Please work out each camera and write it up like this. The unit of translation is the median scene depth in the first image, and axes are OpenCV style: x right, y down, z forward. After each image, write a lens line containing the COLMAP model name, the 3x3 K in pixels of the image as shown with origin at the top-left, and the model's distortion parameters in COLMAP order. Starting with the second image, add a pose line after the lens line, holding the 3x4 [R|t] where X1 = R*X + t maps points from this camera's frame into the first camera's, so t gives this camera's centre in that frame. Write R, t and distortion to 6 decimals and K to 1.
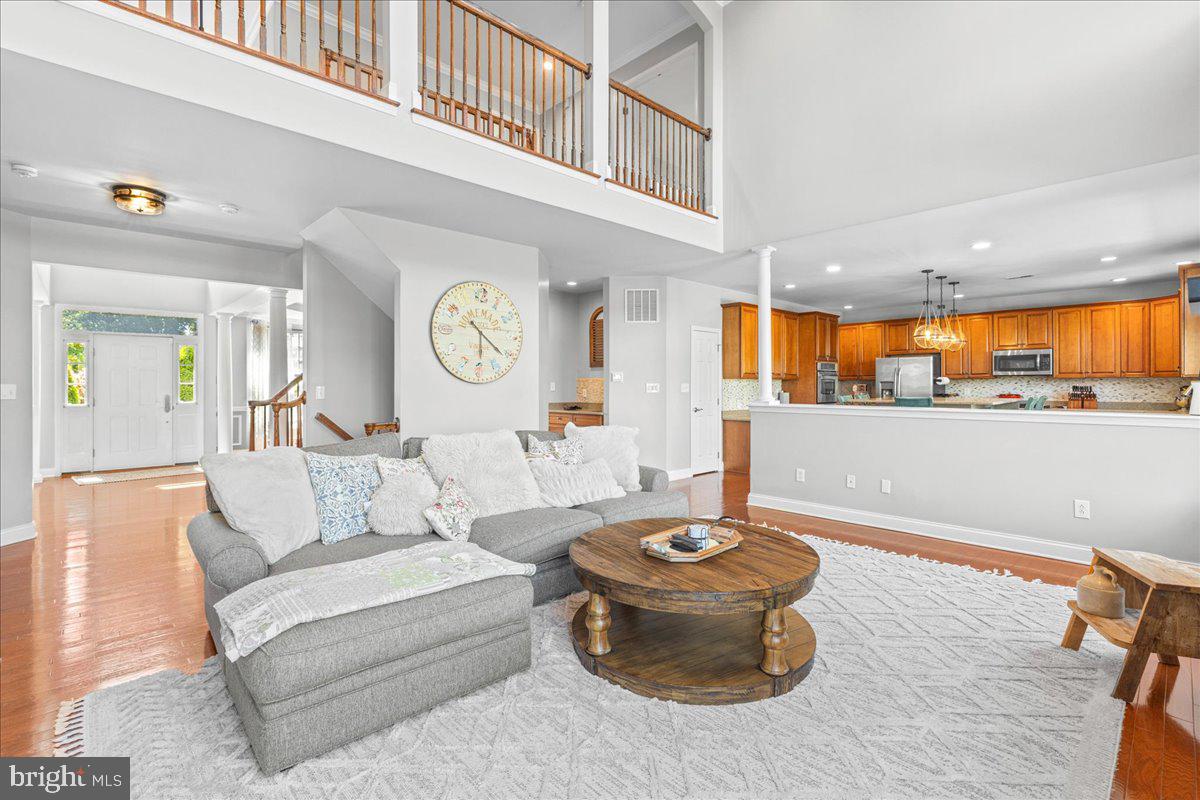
lens RADIAL K [[538.2, 0, 607.4], [0, 538.2, 384.9], [0, 0, 1]] dist [0.000469, -0.001394]
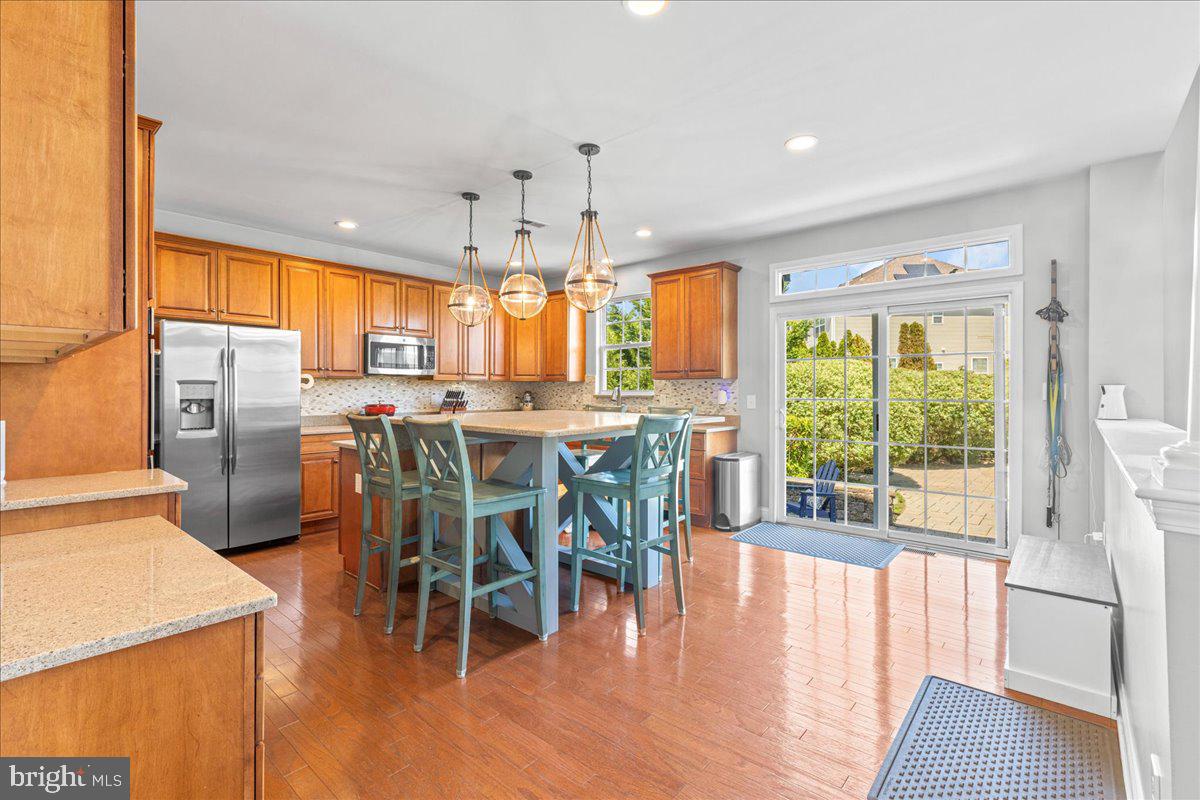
lens RADIAL K [[538.2, 0, 601.1], [0, 538.2, 392.9], [0, 0, 1]] dist [0.000469, -0.001394]
pose [[-0.105068, -0.003233, 0.994460, 0.093449], [-0.001783, 0.999994, 0.003063, 0.001589], [-0.994463, -0.001452, -0.105073, 0.872349]]
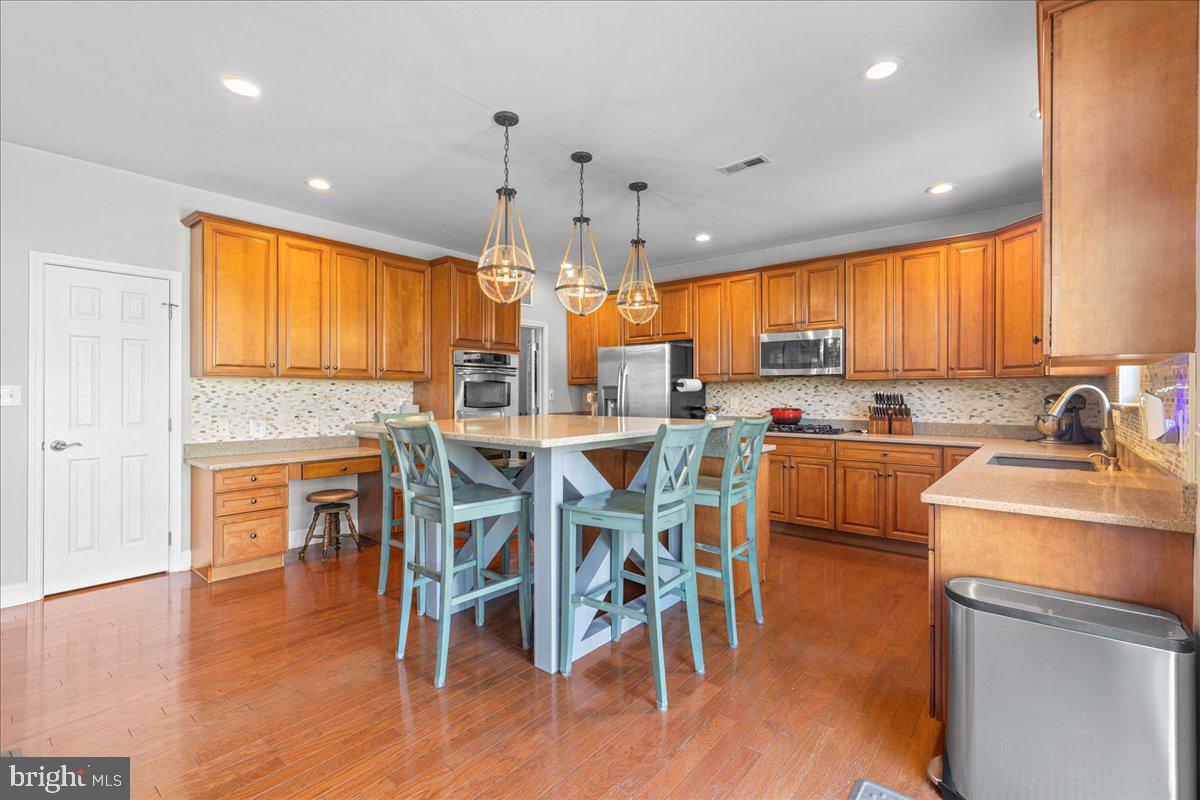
lens RADIAL K [[538.2, 0, 601.3], [0, 538.2, 395.2], [0, 0, 1]] dist [0.000469, -0.001394]
pose [[0.992979, 0.002379, 0.118263, 0.516936], [-0.003002, 0.999983, 0.005090, 0.000884], [-0.118249, -0.005409, 0.992969, 0.477022]]
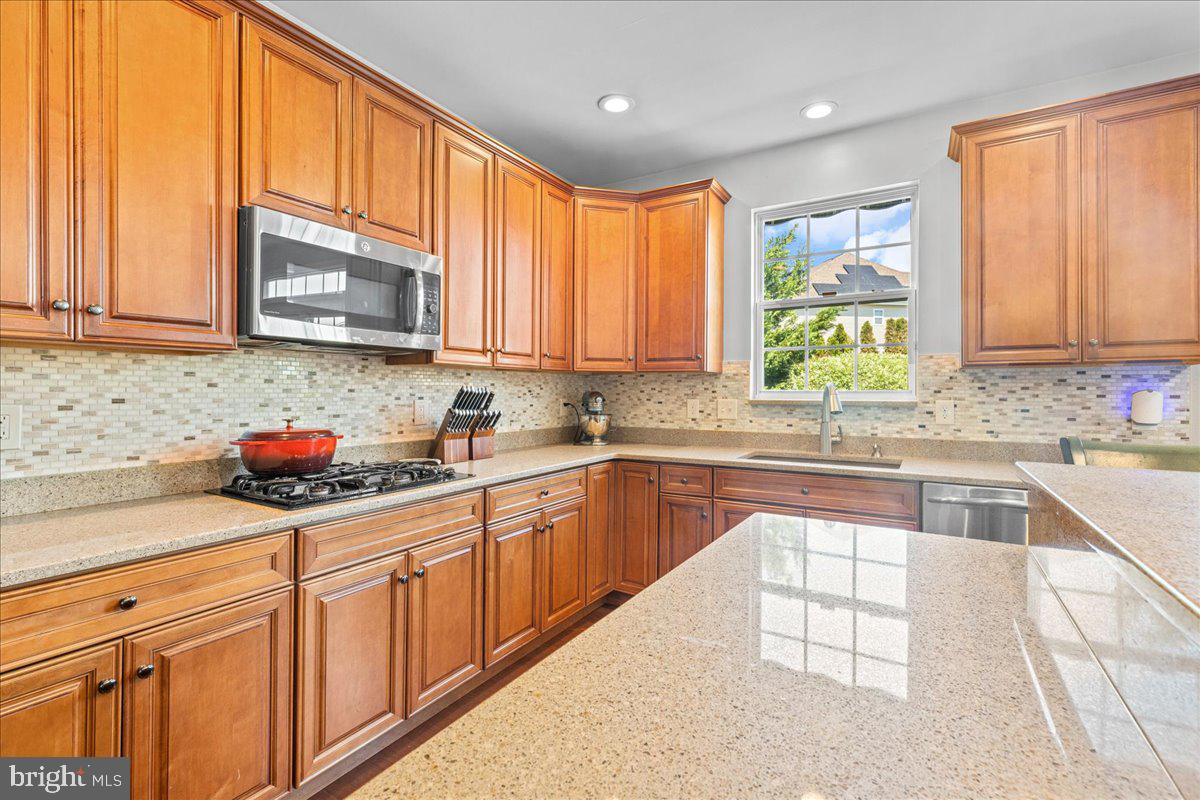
lens RADIAL K [[538.2, 0, 599.9], [0, 538.2, 392.7], [0, 0, 1]] dist [0.000469, -0.001394]
pose [[-0.264566, -0.000797, 0.964367, 0.545579], [-0.003701, 0.999993, -0.000189, 0.002105], [-0.964360, -0.003619, -0.264568, 1.013018]]
